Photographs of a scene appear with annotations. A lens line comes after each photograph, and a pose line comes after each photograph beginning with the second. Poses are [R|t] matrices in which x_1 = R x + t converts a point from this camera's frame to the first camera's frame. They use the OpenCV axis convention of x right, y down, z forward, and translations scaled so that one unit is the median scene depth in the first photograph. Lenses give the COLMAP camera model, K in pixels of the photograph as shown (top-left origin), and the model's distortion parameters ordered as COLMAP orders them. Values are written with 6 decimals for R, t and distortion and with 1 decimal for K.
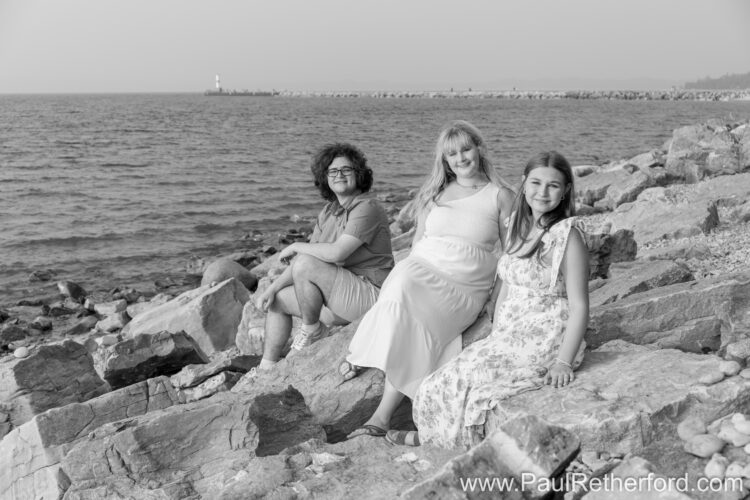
lens RADIAL K [[1073.6, 0, 374.4], [0, 1073.6, 249.8], [0, 0, 1]] dist [-0.042279, 0.000000]
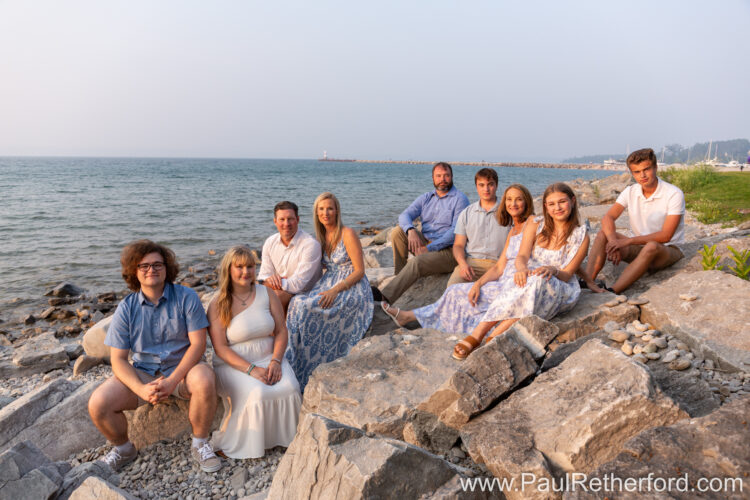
lens RADIAL K [[539.3, 0, 373.7], [0, 539.3, 251.9], [0, 0, 1]] dist [-0.025551, -0.001736]
pose [[0.998285, 0.030143, -0.050178, -0.044096], [-0.029053, 0.999329, 0.022302, 0.011132], [0.050816, -0.020806, 0.998491, 0.005664]]
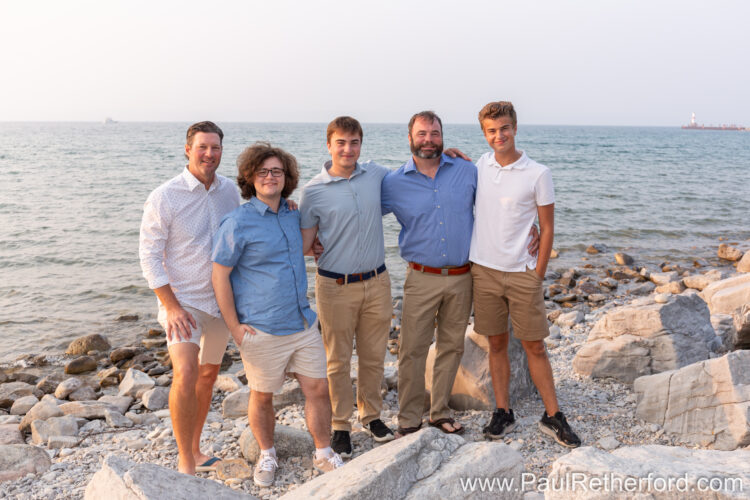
lens RADIAL K [[790.8, 0, 375.0], [0, 790.8, 254.1], [0, 0, 1]] dist [-0.026081, 0.000000]
pose [[0.866769, 0.094904, -0.489597, -0.234896], [-0.086880, 0.995449, 0.039149, 0.052851], [0.491084, 0.008603, 0.871070, 0.132119]]
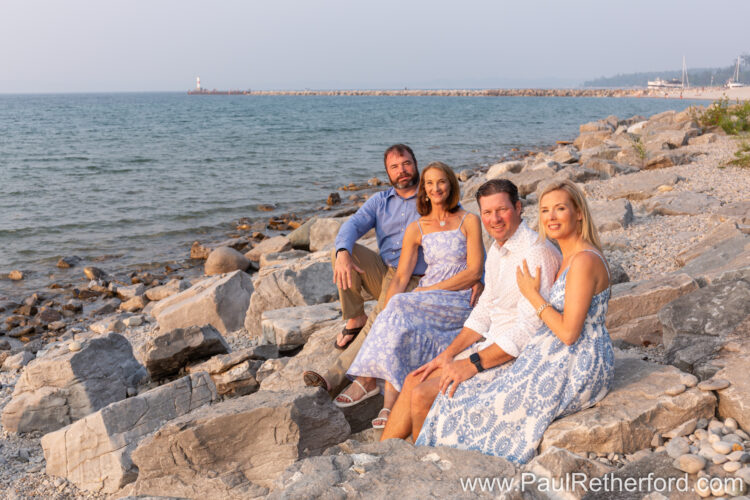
lens RADIAL K [[884.1, 0, 377.2], [0, 884.1, 251.6], [0, 0, 1]] dist [-0.027570, 0.000000]
pose [[0.998597, -0.013717, 0.051137, -0.051758], [0.011946, 0.999324, 0.034762, -0.050845], [-0.051579, -0.034102, 0.998086, -0.000800]]
